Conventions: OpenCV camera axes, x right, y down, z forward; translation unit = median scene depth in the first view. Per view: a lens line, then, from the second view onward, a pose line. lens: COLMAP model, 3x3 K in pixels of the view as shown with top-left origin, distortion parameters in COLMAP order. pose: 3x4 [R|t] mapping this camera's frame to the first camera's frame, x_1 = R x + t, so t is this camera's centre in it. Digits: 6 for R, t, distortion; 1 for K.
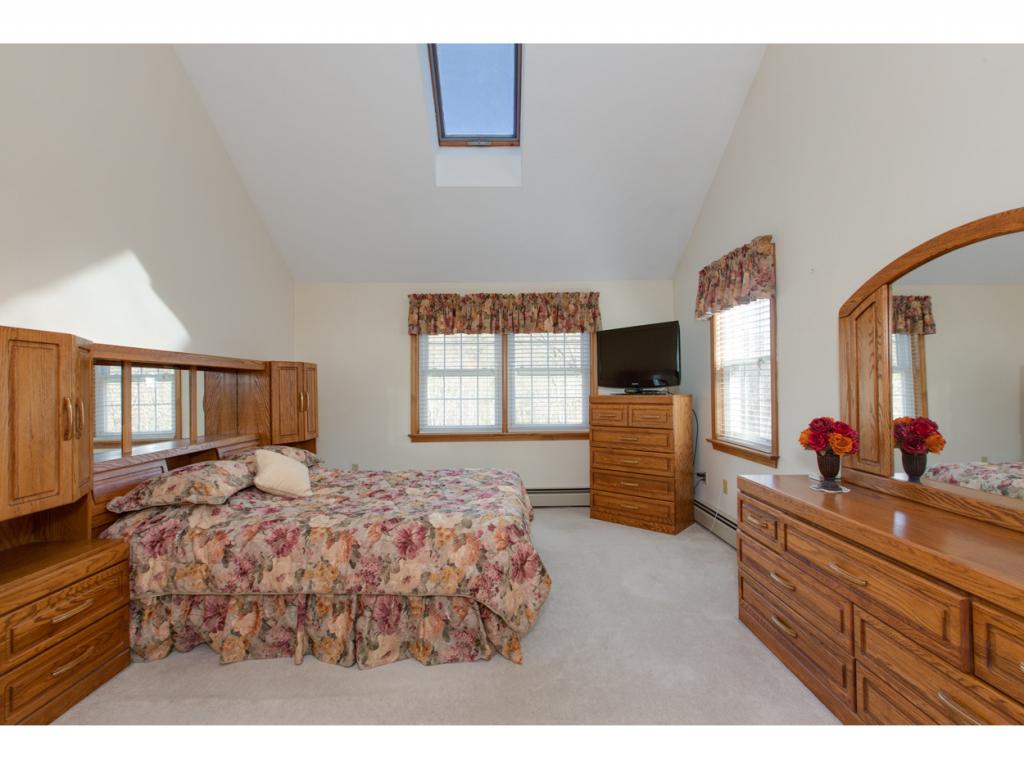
lens RADIAL K [[461.0, 0, 513.1], [0, 461.0, 385.6], [0, 0, 1]] dist [0.000513, 0.000802]
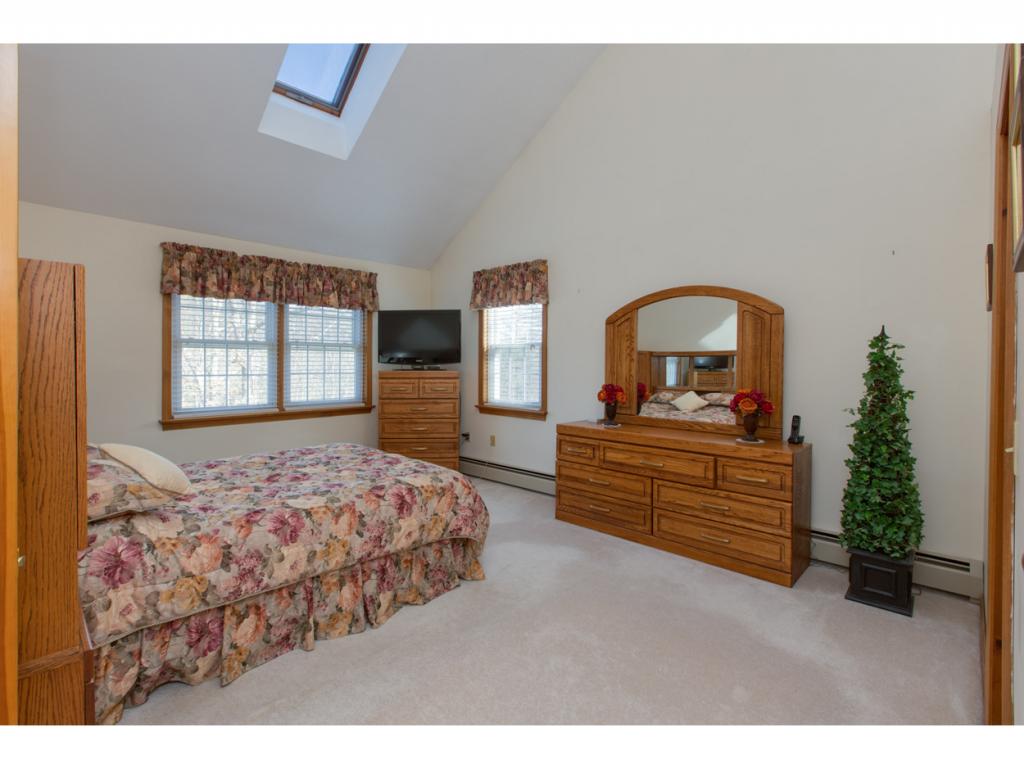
lens RADIAL K [[461.0, 0, 519.3], [0, 461.0, 377.2], [0, 0, 1]] dist [0.000513, 0.000802]
pose [[0.712133, -0.008522, 0.701993, -0.397051], [-0.013637, 0.999570, 0.025968, 0.004109], [-0.701912, -0.028066, 0.711710, 0.015775]]
